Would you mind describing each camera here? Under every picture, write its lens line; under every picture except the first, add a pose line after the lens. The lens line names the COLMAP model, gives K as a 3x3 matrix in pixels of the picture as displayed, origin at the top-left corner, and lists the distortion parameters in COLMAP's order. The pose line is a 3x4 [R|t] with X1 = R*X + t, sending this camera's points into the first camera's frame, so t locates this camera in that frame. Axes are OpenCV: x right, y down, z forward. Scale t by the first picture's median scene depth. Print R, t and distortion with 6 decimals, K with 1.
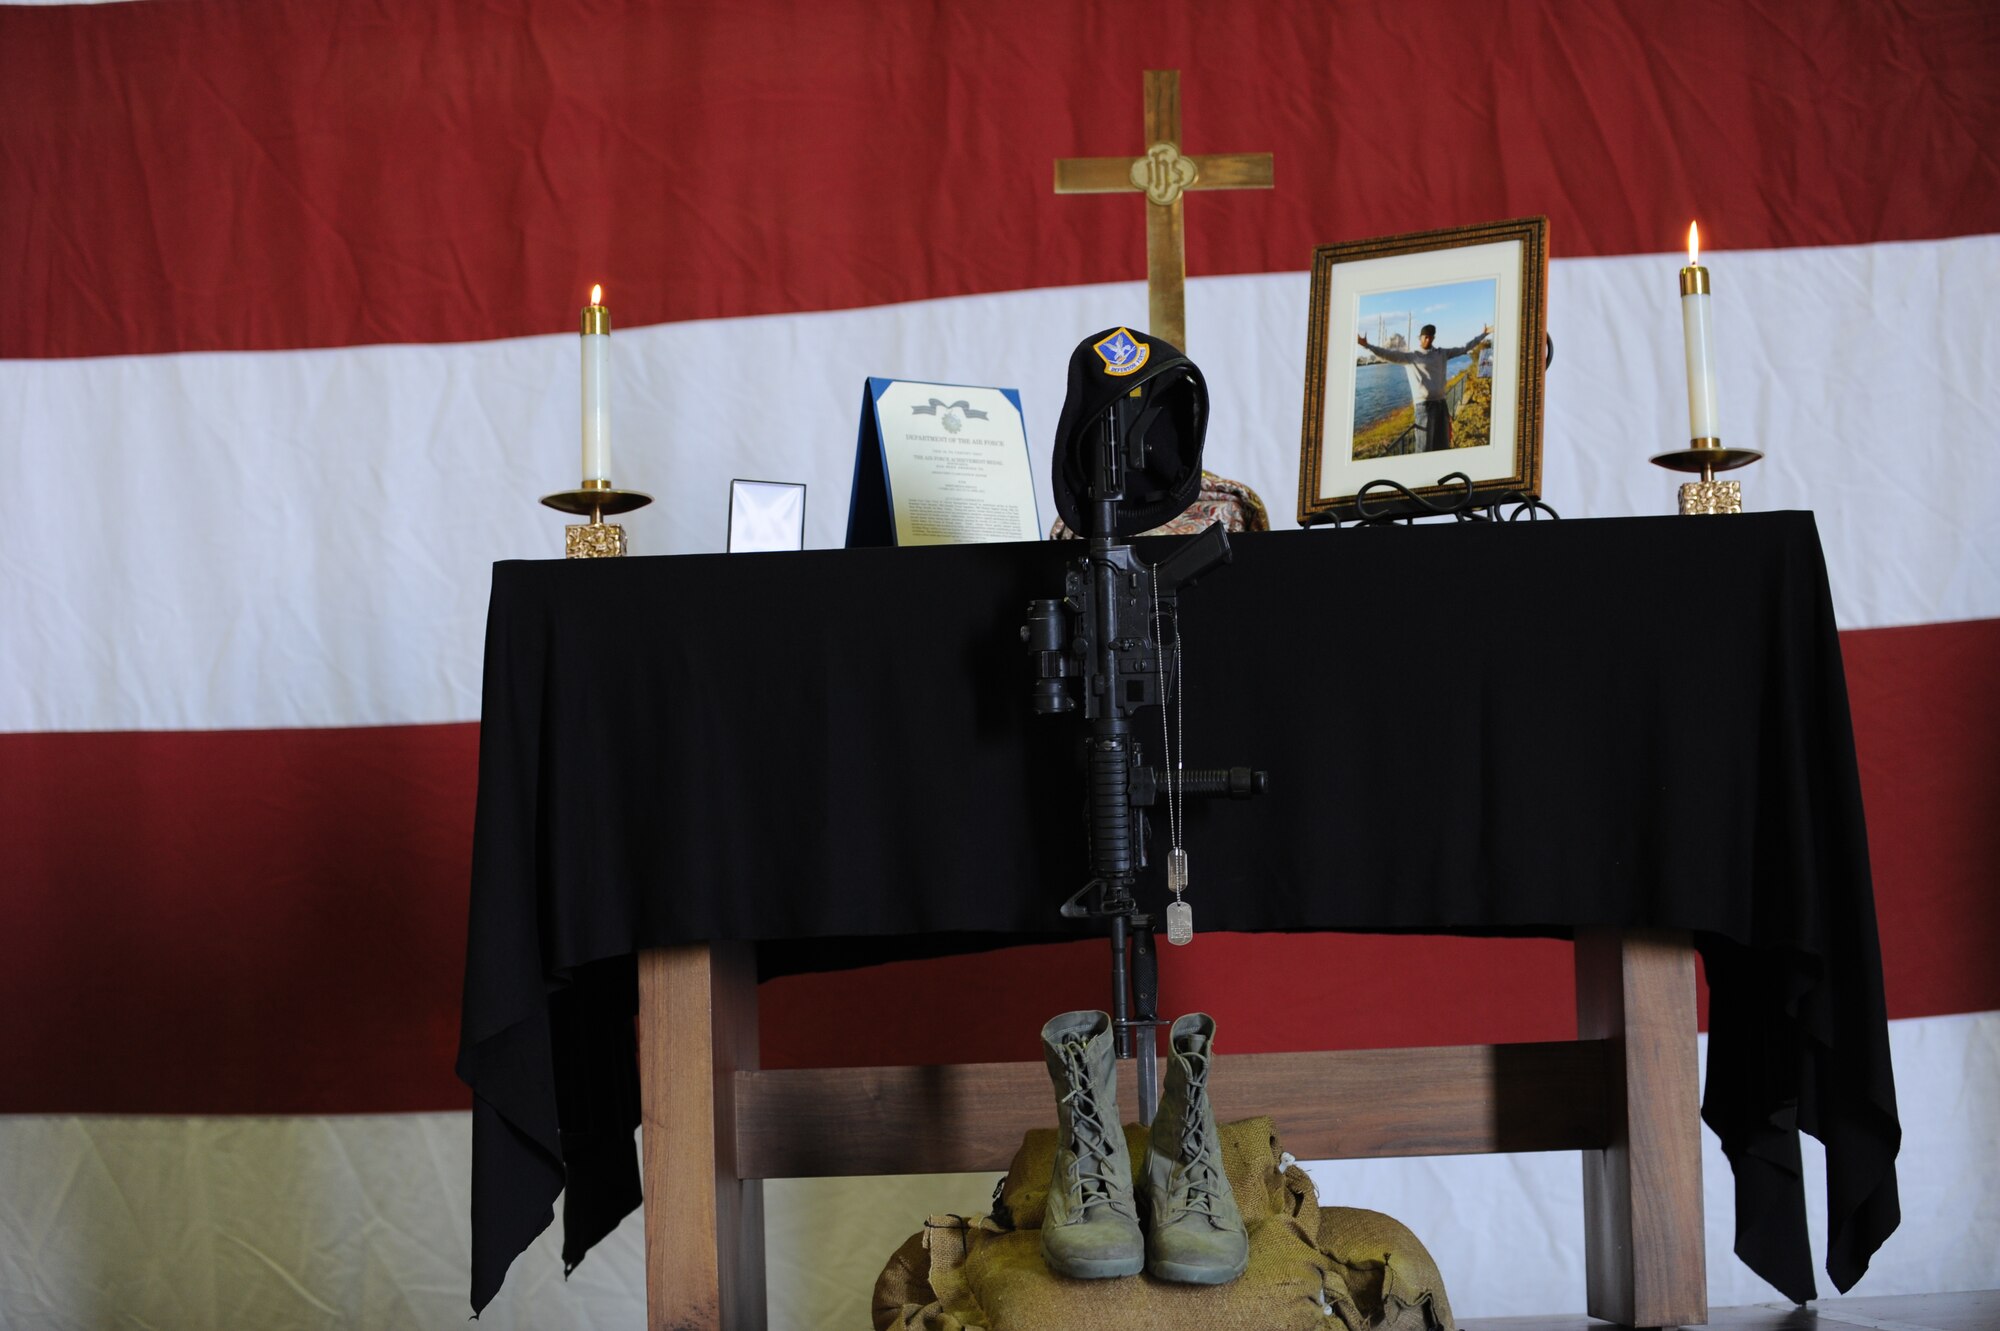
lens RADIAL K [[4036.5, 0, 1000.0], [0, 4036.5, 665.5], [0, 0, 1]] dist [-0.287490, -0.160283]
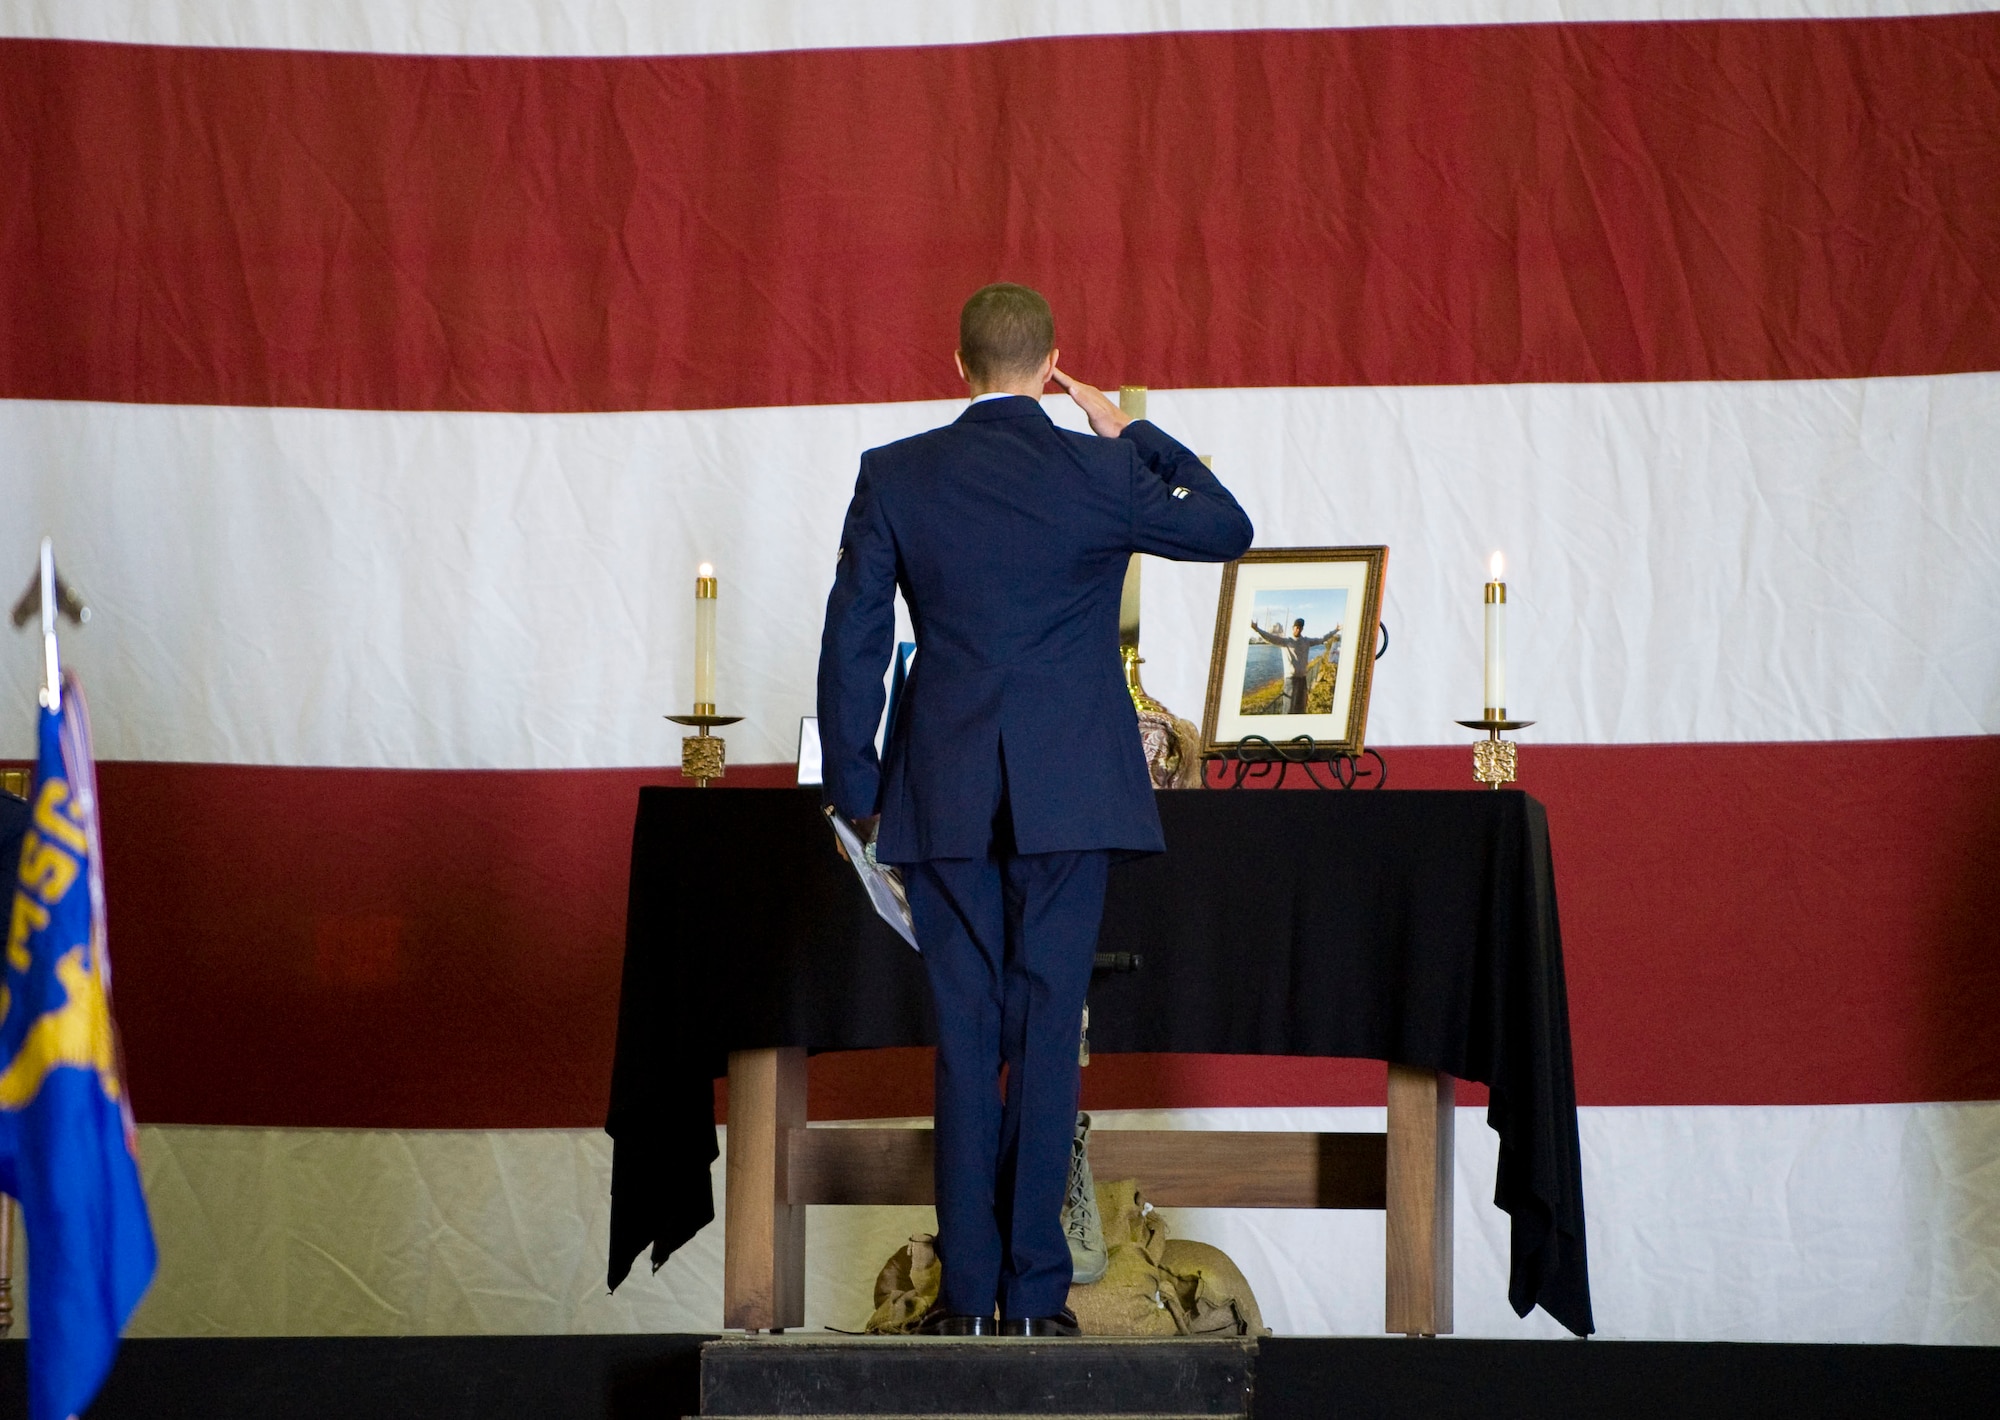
lens RADIAL K [[13711.6, 0, 1093.9], [0, 13711.6, 709.7], [0, 0, 1]] dist [2.878567, -36.545635]
pose [[0.998630, 0.038584, -0.035361, 0.204385], [-0.035018, 0.994724, 0.096430, -0.510205], [0.038895, -0.095060, 0.994711, -3.756143]]
